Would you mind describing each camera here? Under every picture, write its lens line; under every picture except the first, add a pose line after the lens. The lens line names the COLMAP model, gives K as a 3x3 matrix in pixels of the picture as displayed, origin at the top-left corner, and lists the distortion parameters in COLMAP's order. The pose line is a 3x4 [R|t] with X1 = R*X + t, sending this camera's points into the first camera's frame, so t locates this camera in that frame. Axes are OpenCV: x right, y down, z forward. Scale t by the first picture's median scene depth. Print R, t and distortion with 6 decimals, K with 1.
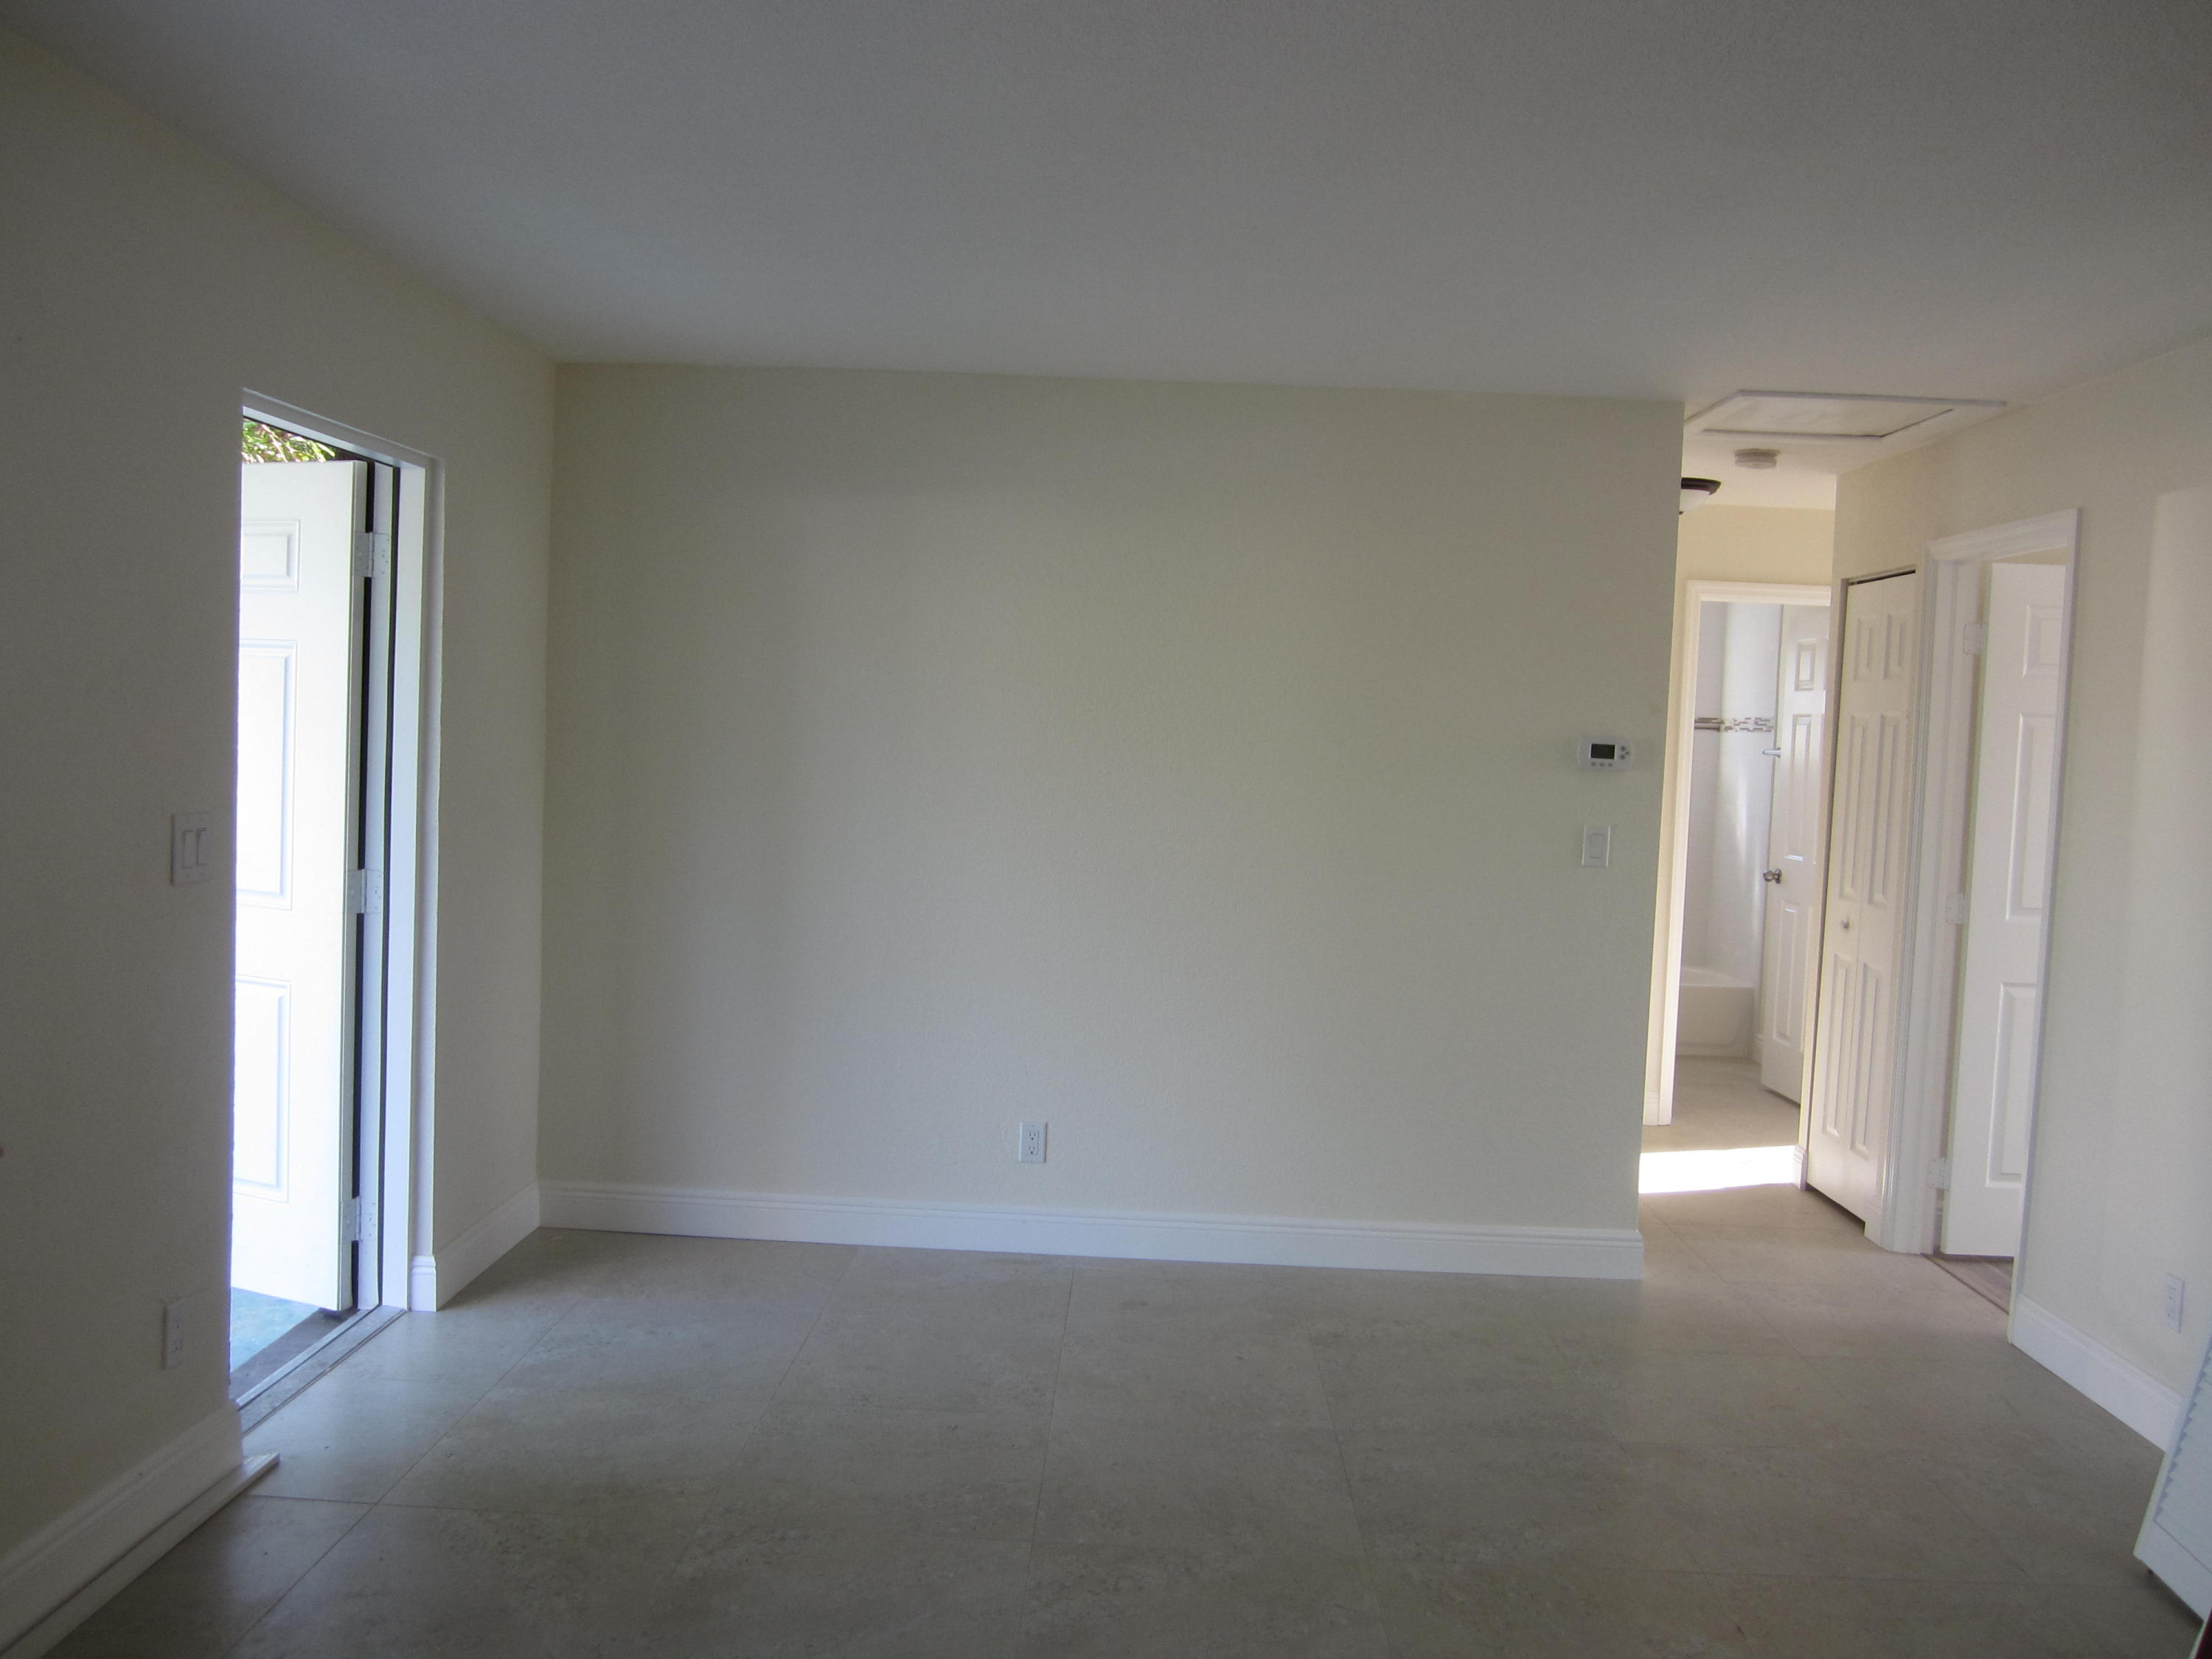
lens RADIAL K [[1755.8, 0, 1106.0], [0, 1755.8, 829.5], [0, 0, 1]] dist [-0.060671, 0.015041]
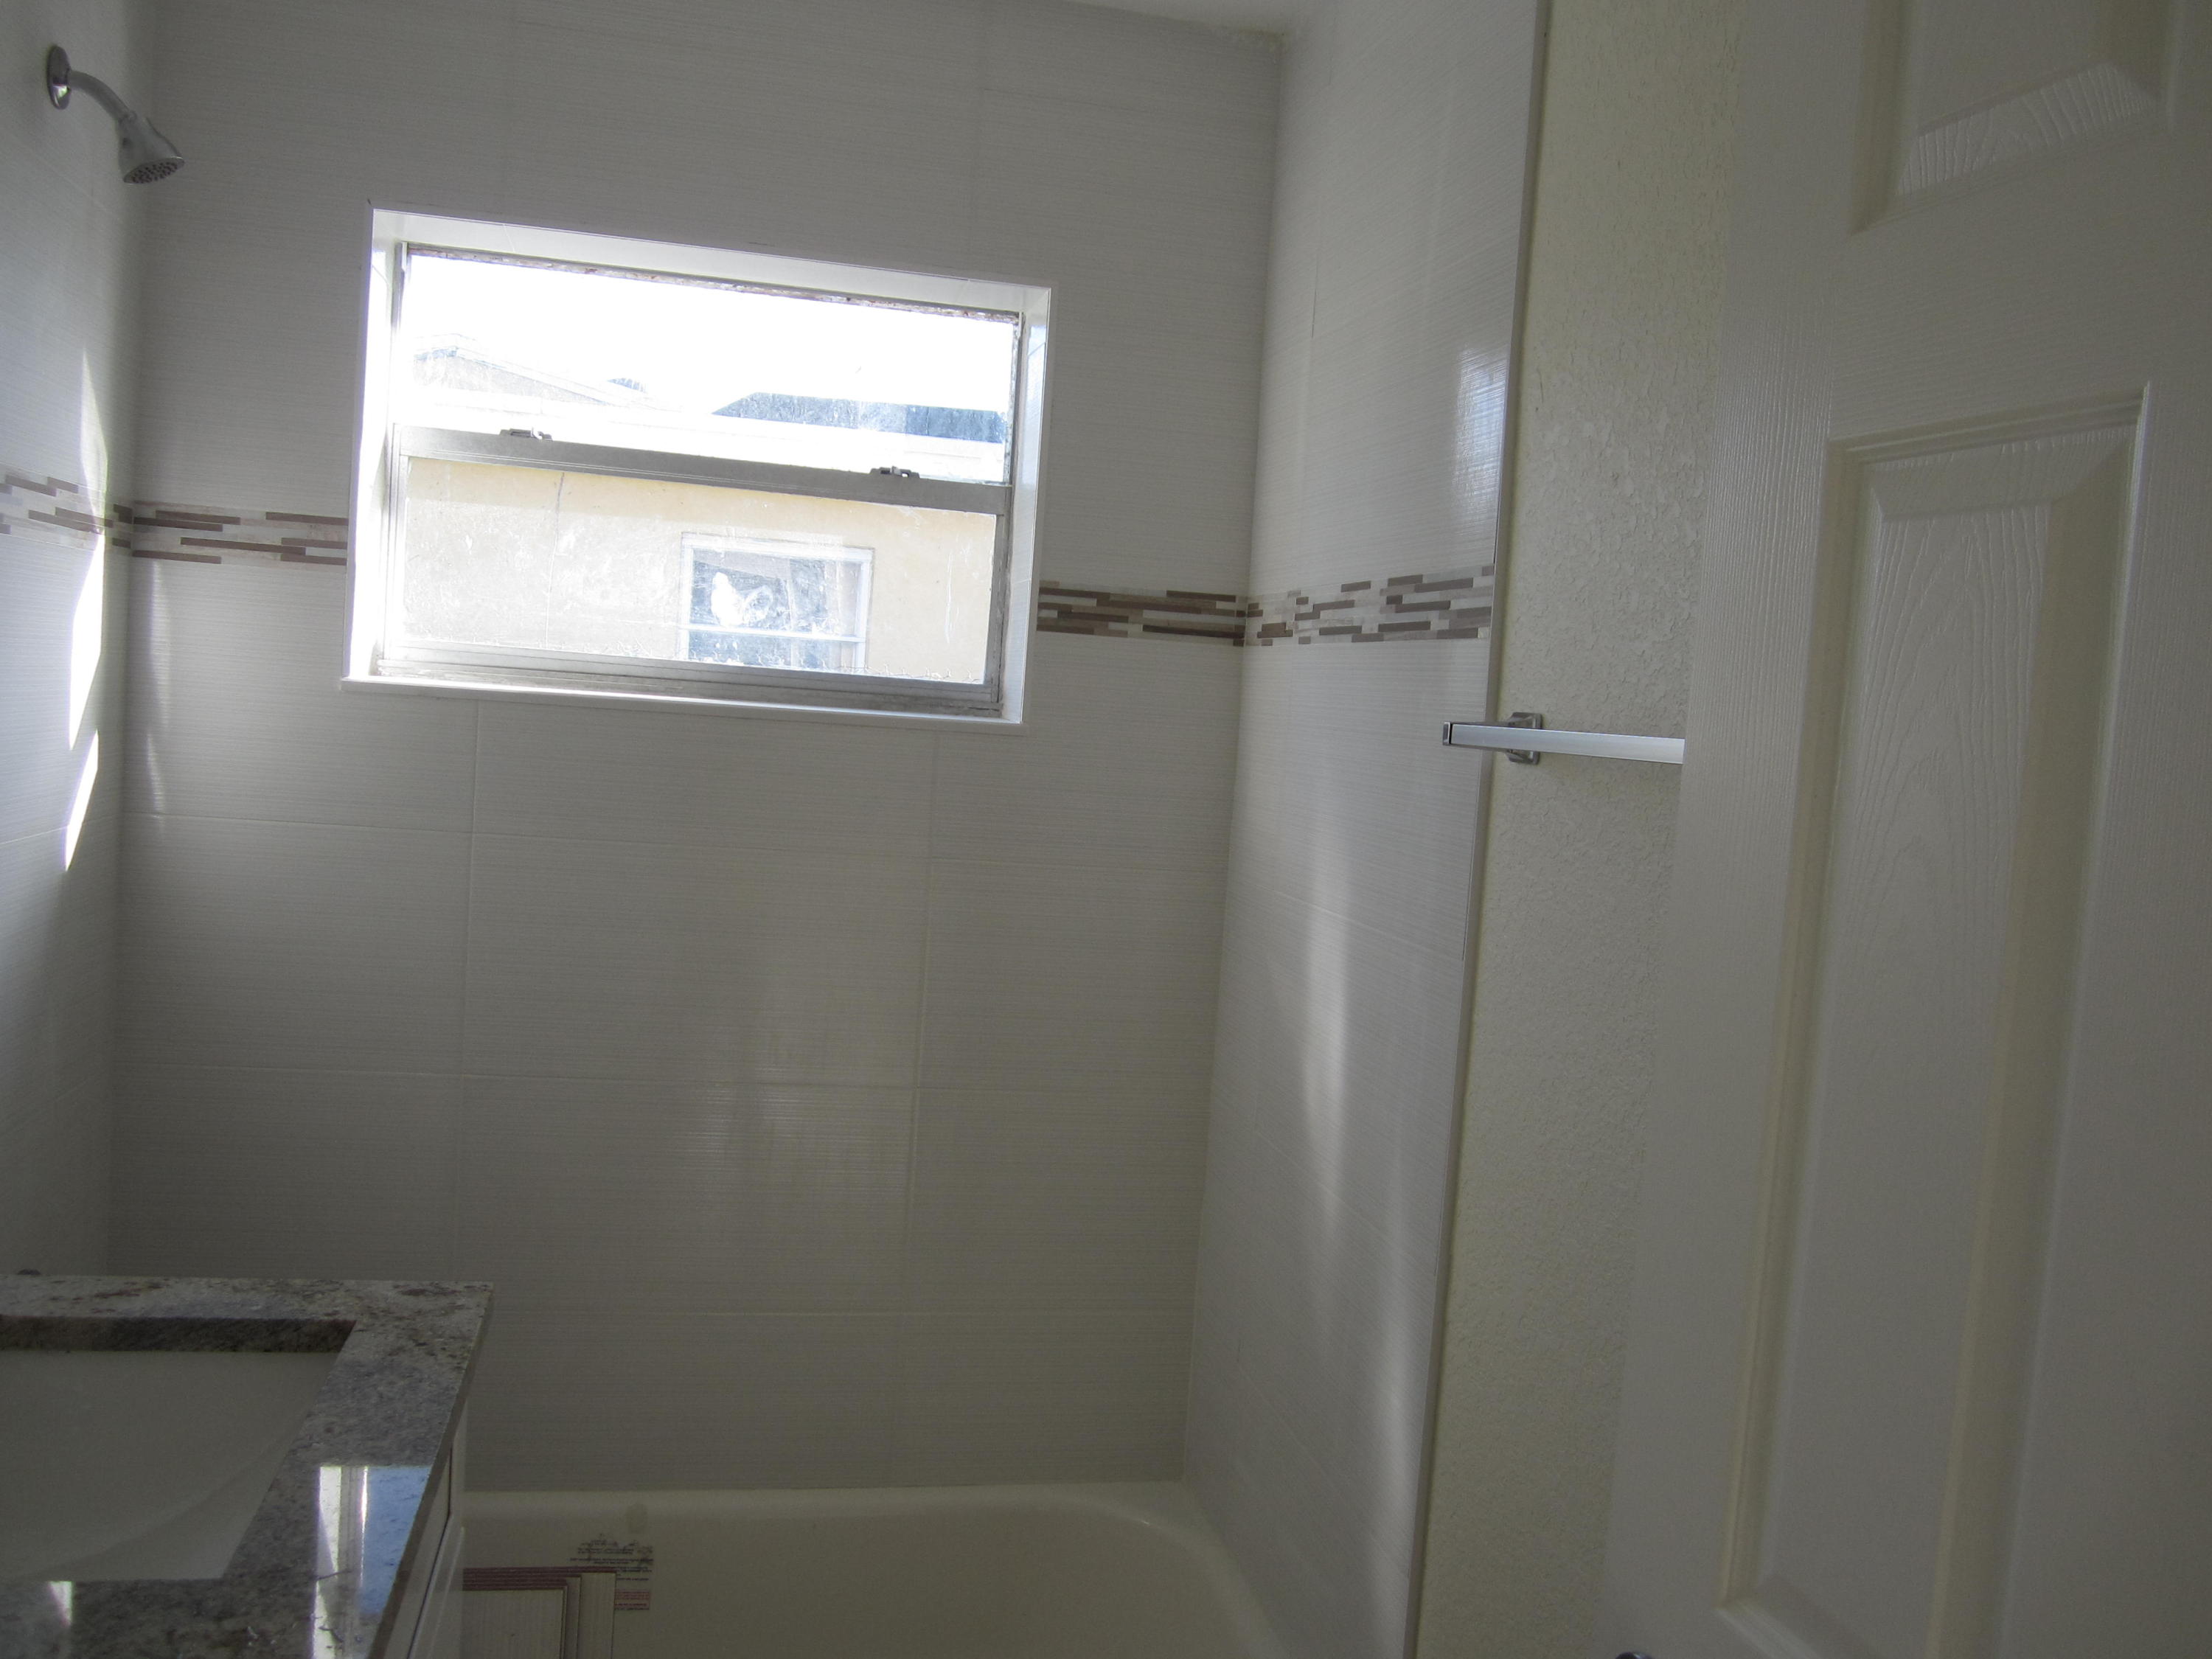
lens RADIAL K [[1761.8, 0, 1106.0], [0, 1761.8, 829.5], [0, 0, 1]] dist [-0.045361, 0.003120]
pose [[0.967117, 0.010100, 0.254131, 0.518887], [-0.018495, 0.999359, 0.030667, -0.070230], [-0.253658, -0.034358, 0.966683, 1.463275]]
